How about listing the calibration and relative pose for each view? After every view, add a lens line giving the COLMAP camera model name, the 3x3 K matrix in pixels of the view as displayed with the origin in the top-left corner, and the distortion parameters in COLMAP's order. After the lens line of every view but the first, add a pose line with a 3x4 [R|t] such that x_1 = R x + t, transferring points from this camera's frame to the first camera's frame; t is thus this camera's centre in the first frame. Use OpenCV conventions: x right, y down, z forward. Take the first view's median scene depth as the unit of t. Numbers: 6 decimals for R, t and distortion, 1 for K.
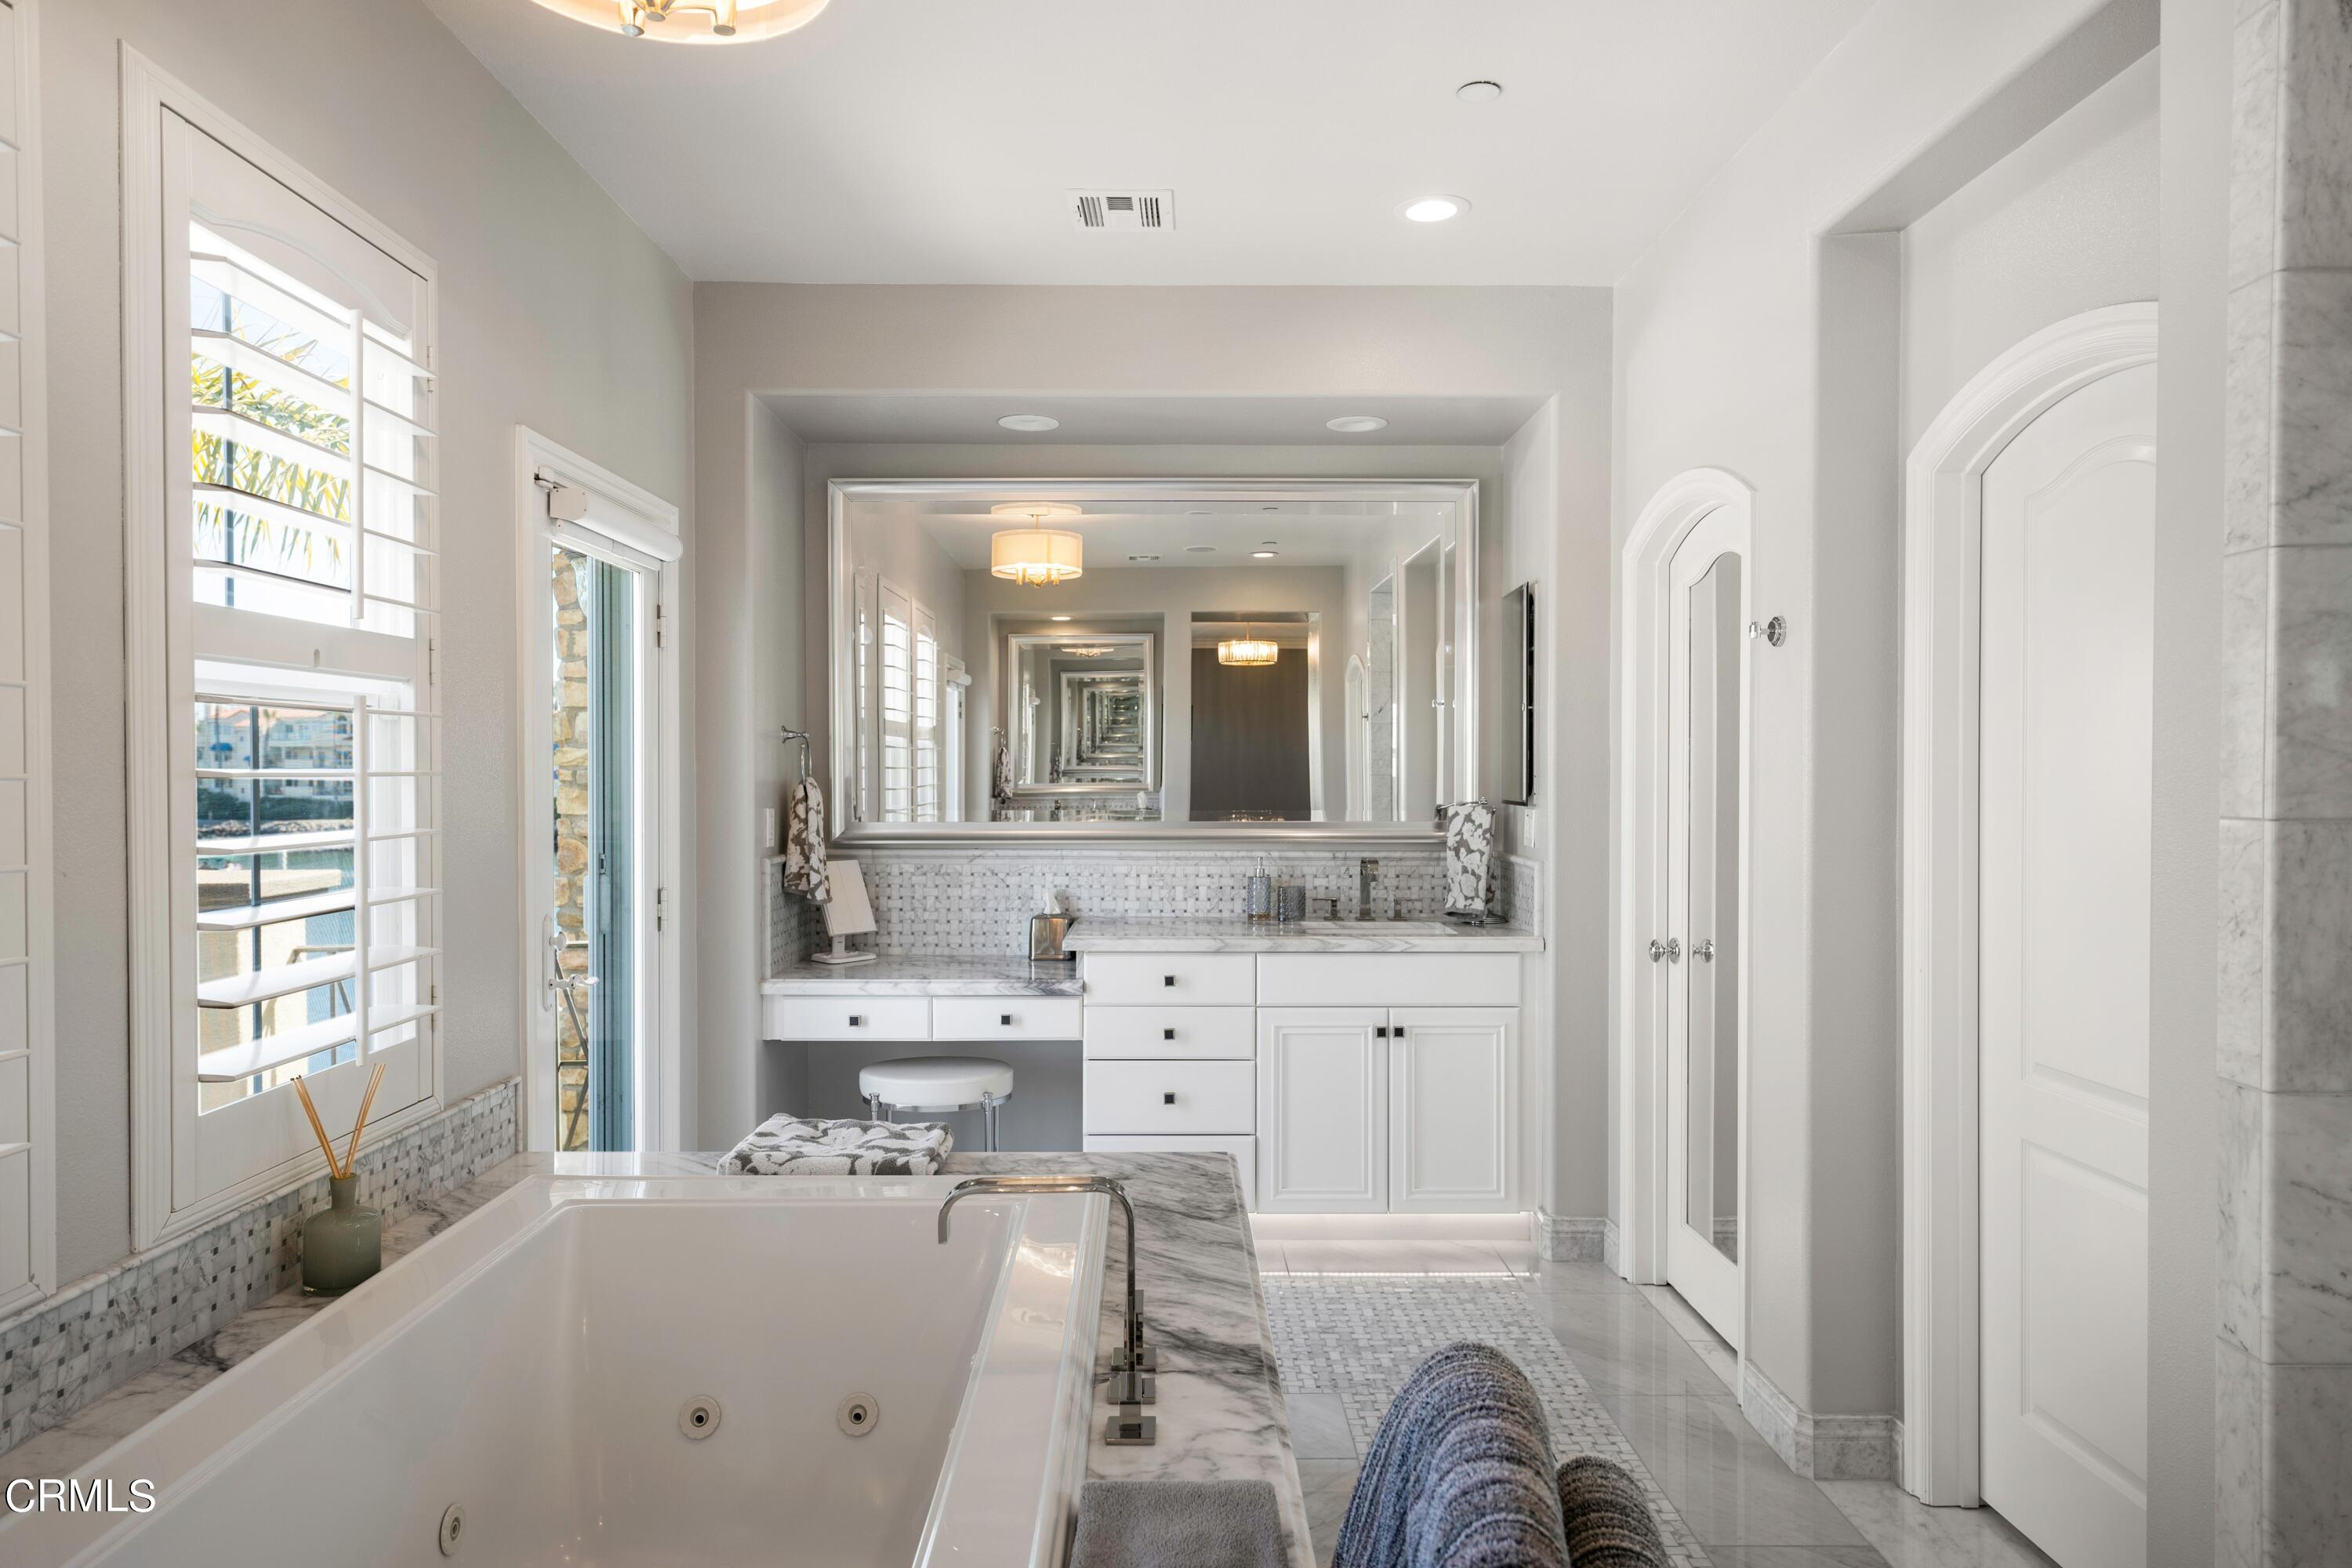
lens RADIAL K [[1520.7, 0, 1169.9], [0, 1520.7, 774.3], [0, 0, 1]] dist [-0.001155, 0.001808]
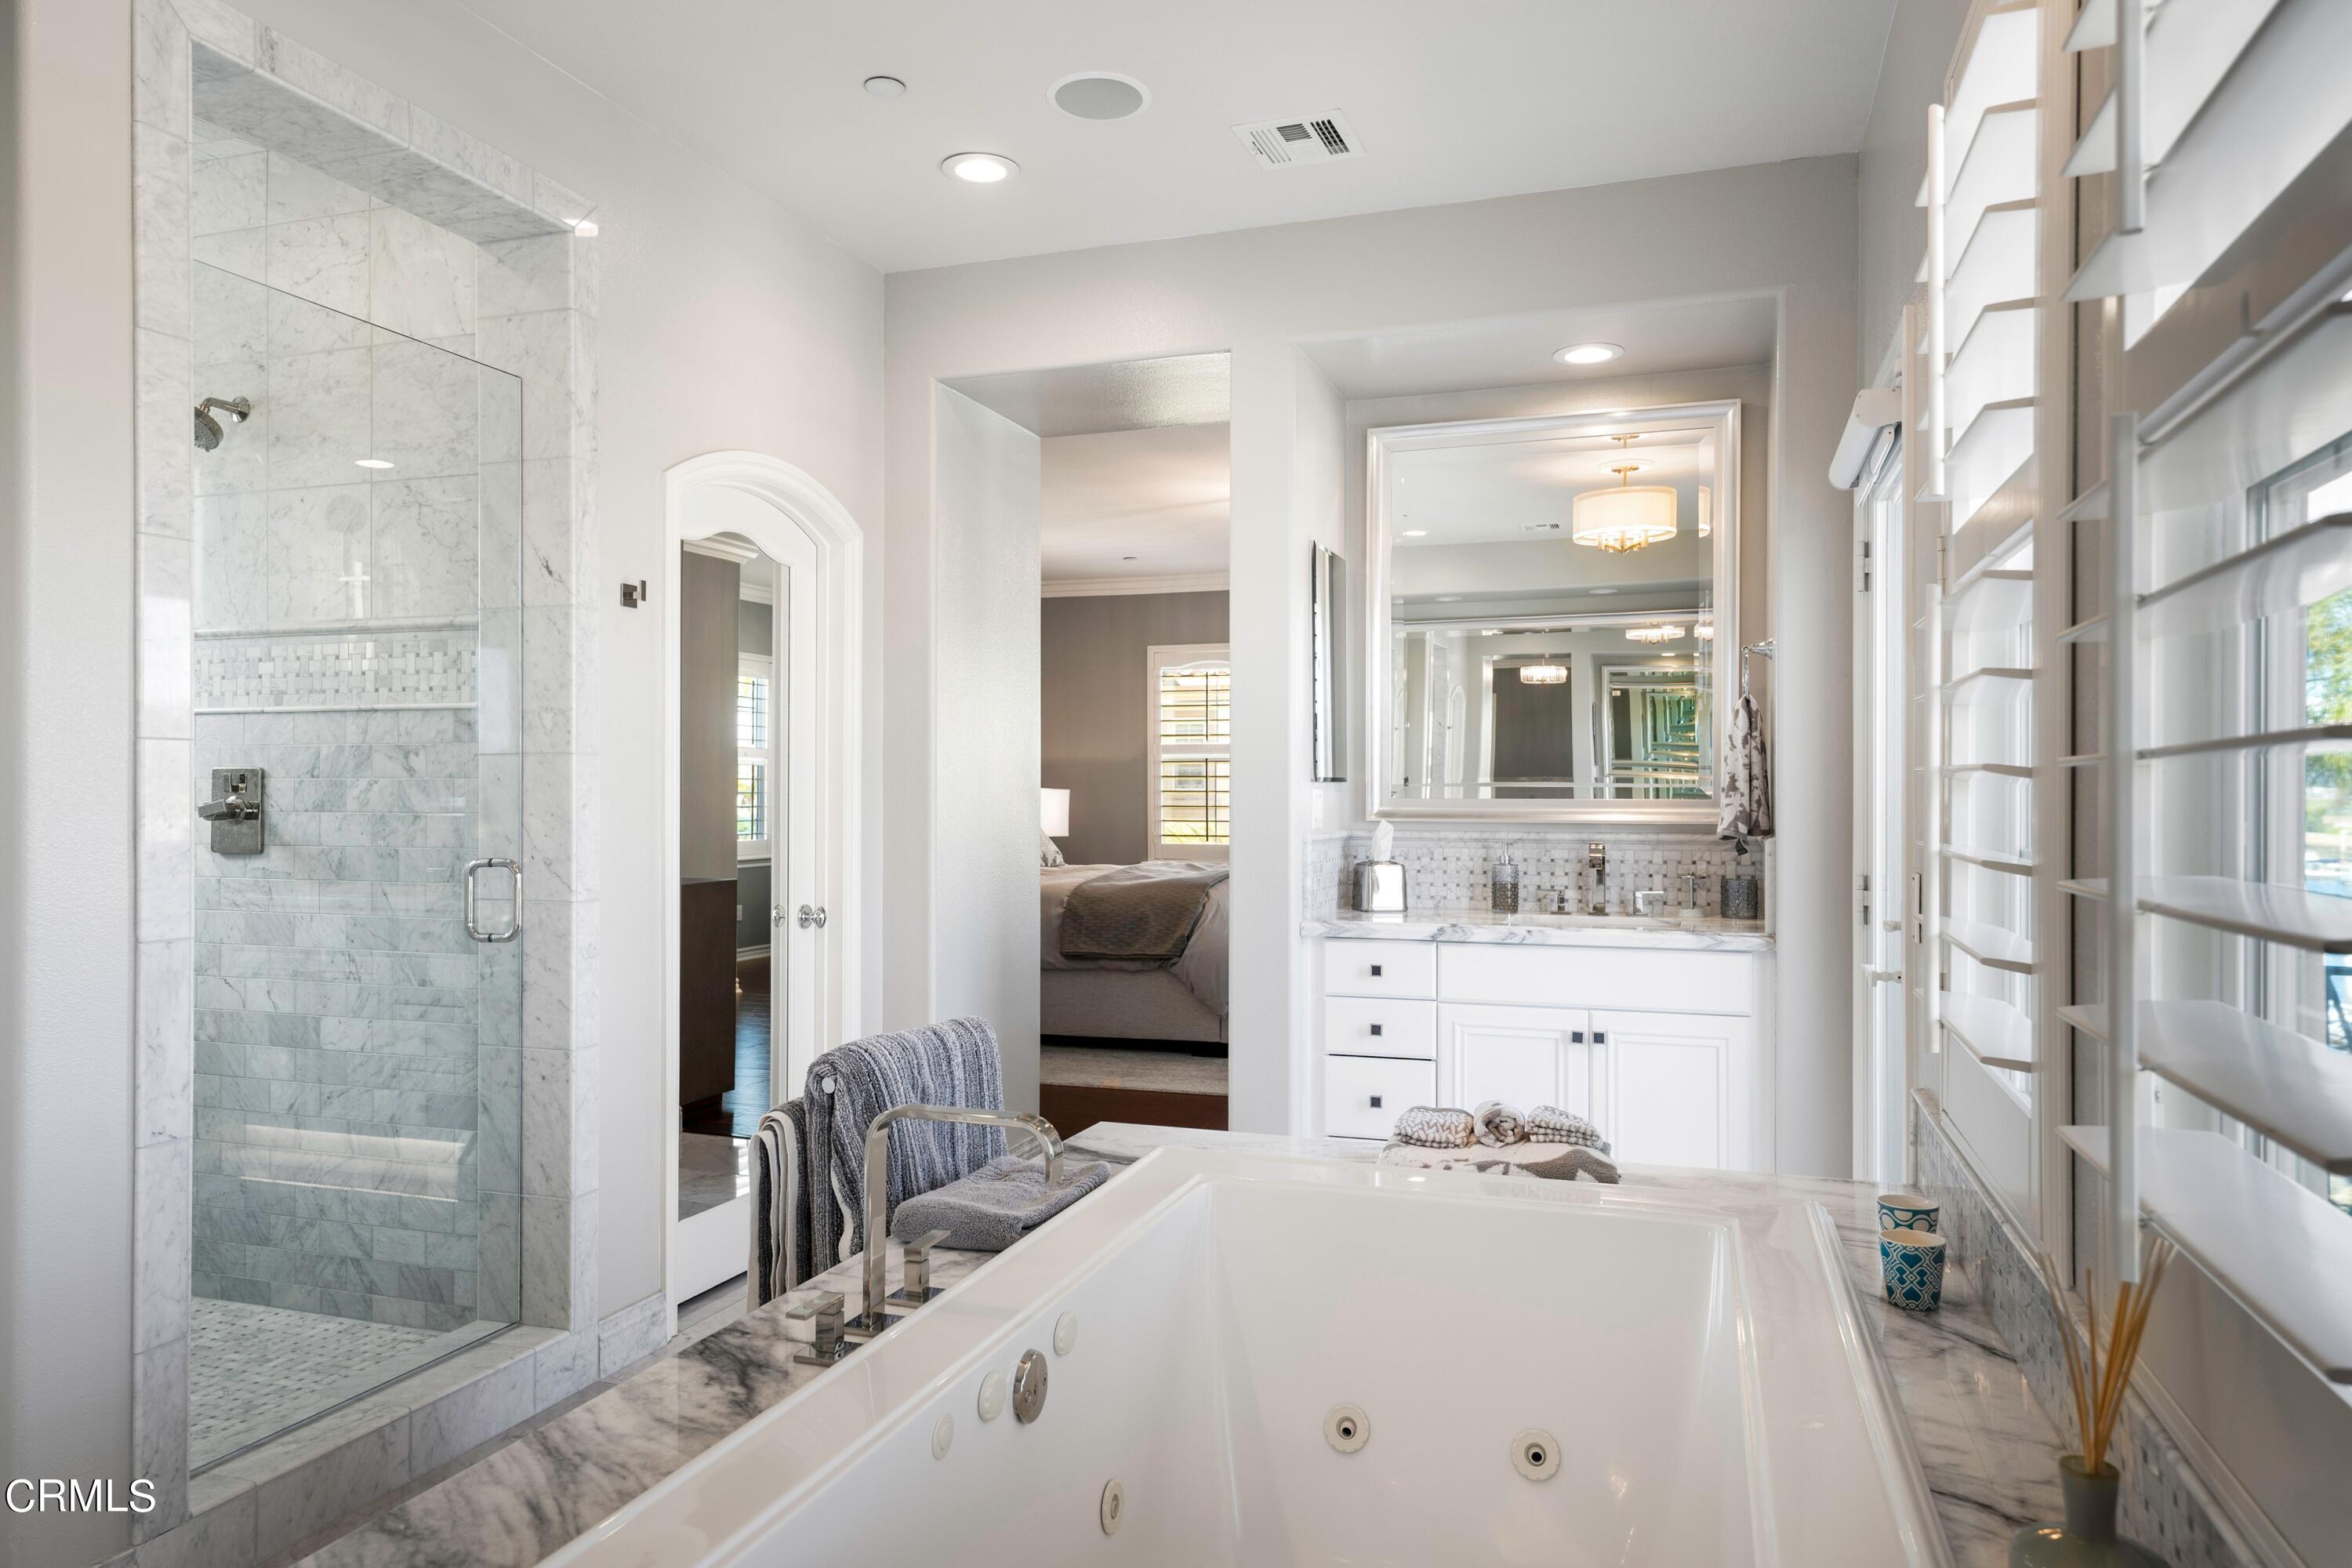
lens RADIAL K [[1520.7, 0, 1175.9], [0, 1520.7, 783.8], [0, 0, 1]] dist [-0.001155, 0.001808]
pose [[-0.946455, 0.004442, 0.322804, -0.463487], [0.006161, 0.999972, 0.004303, 0.057883], [-0.322776, 0.006061, -0.946456, 1.663706]]
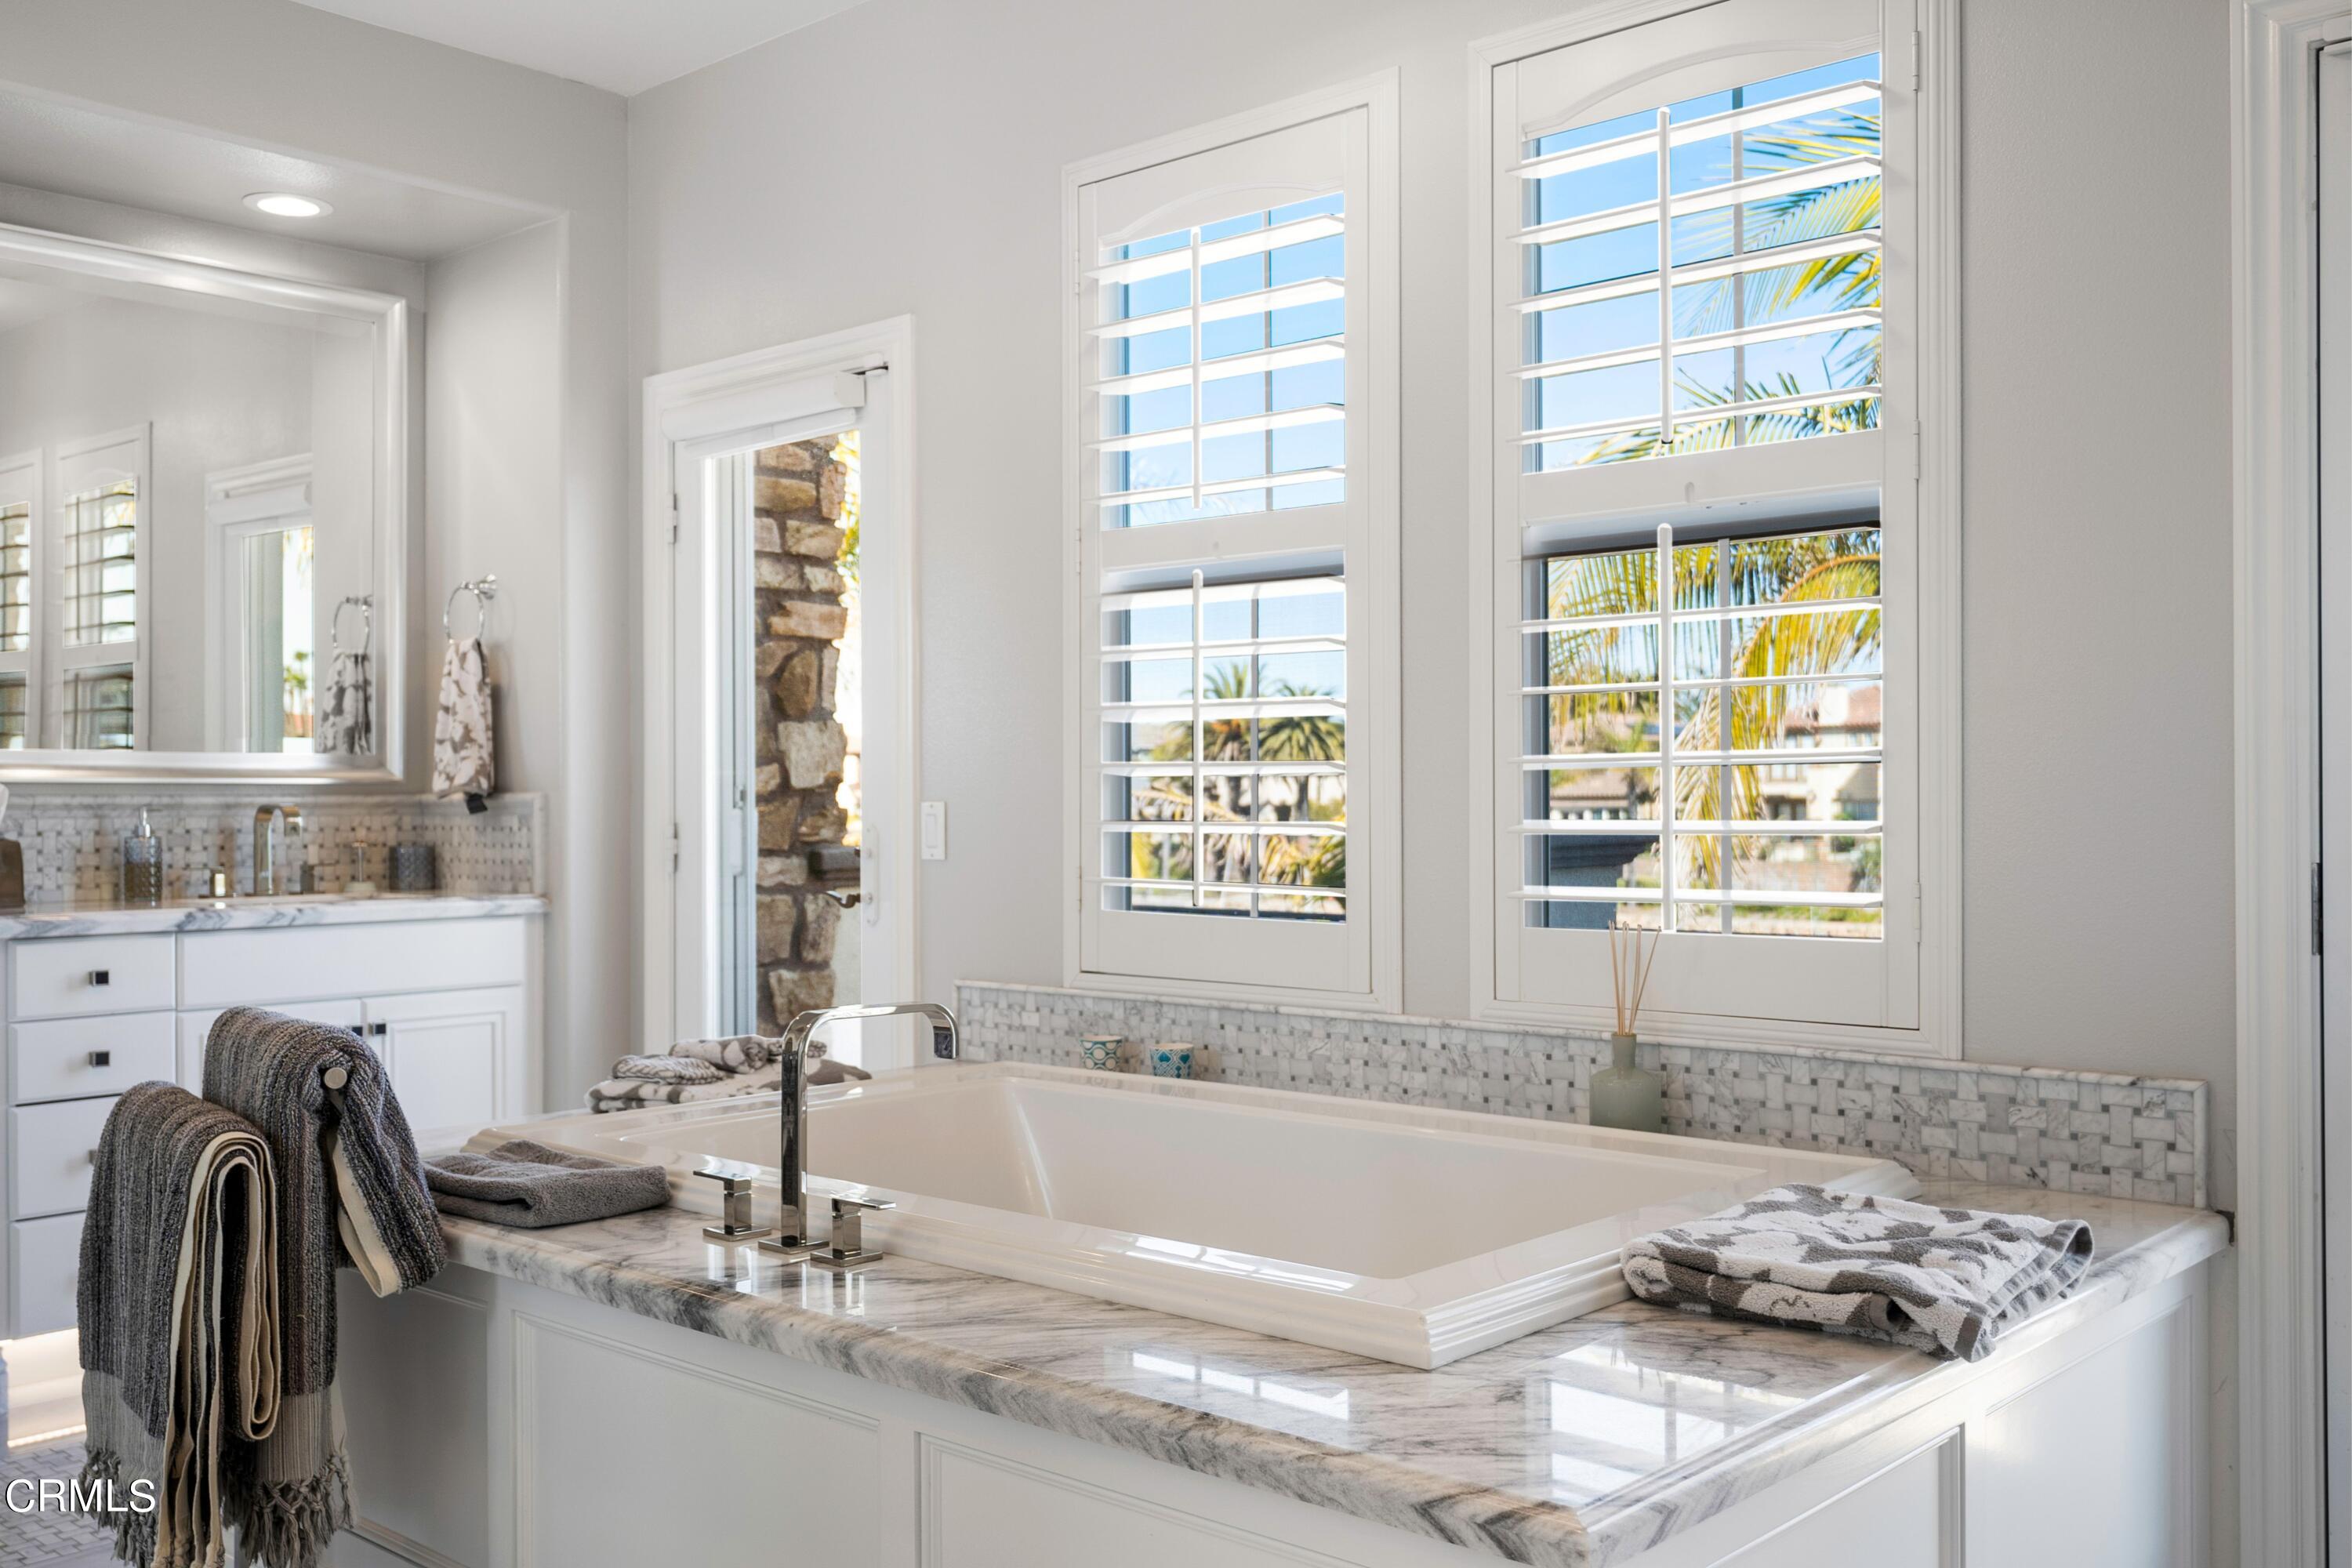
lens RADIAL K [[2132.3, 0, 1170.7], [0, 2132.3, 791.4], [0, 0, 1]] dist [0.007875, -0.000661]
pose [[-0.679530, 0.004995, -0.733631, 0.684966], [-0.002551, 0.999955, 0.009172, 0.108903], [0.733644, 0.008104, -0.679486, 1.843236]]
